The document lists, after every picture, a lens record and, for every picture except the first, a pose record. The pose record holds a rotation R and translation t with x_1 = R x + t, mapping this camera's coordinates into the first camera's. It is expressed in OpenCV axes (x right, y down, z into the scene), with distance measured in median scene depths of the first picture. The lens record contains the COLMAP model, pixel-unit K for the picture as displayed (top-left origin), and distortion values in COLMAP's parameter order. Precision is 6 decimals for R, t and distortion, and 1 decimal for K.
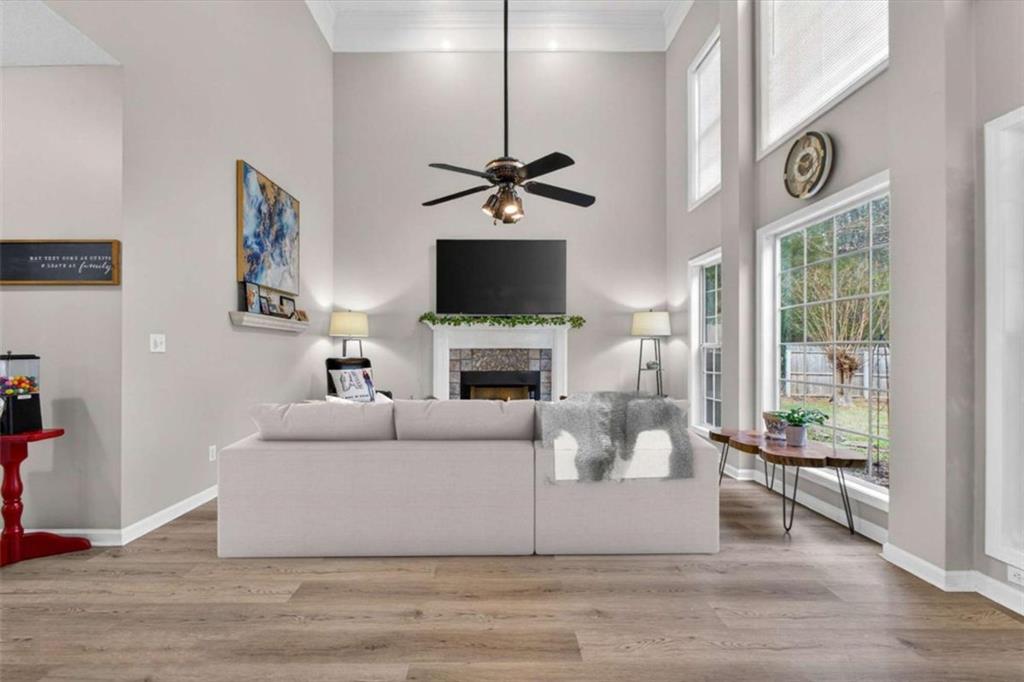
lens RADIAL K [[426.8, 0, 509.2], [0, 426.8, 351.5], [0, 0, 1]] dist [-0.008921, -0.000969]
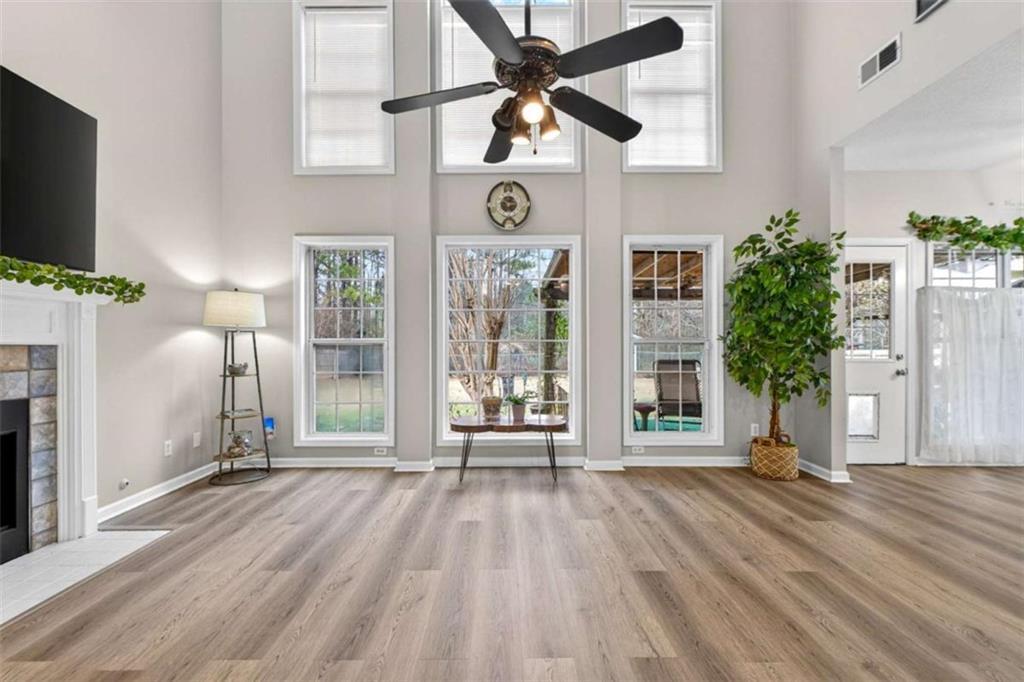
lens RADIAL K [[426.8, 0, 506.4], [0, 426.8, 349.6], [0, 0, 1]] dist [-0.008921, -0.000969]
pose [[0.024946, -0.004288, 0.999680, -0.342968], [0.005310, 0.999977, 0.004156, -0.000892], [-0.999675, 0.005204, 0.024968, 0.551426]]
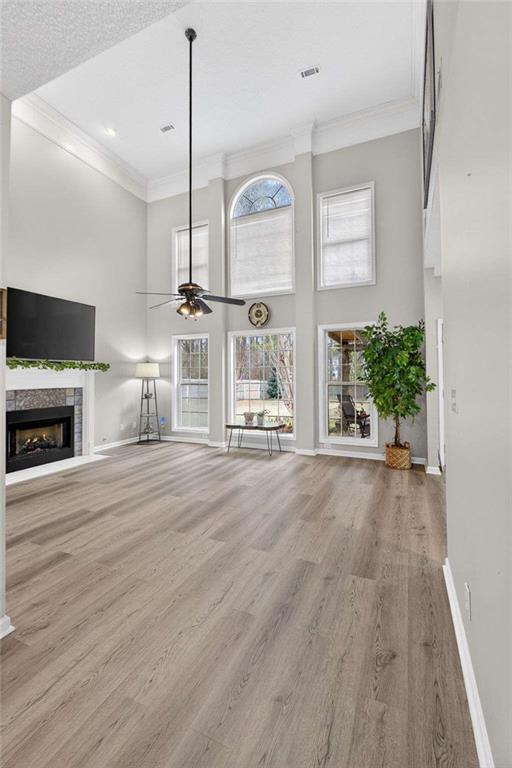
lens RADIAL K [[320.1, 0, 263.9], [0, 320.1, 369.4], [0, 0, 1]] dist [-0.008921, -0.000969]
pose [[0.420576, 0.019056, 0.907057, -0.578247], [0.008702, 0.999649, -0.025036, -0.033489], [-0.907216, 0.018422, 0.420262, 0.096527]]
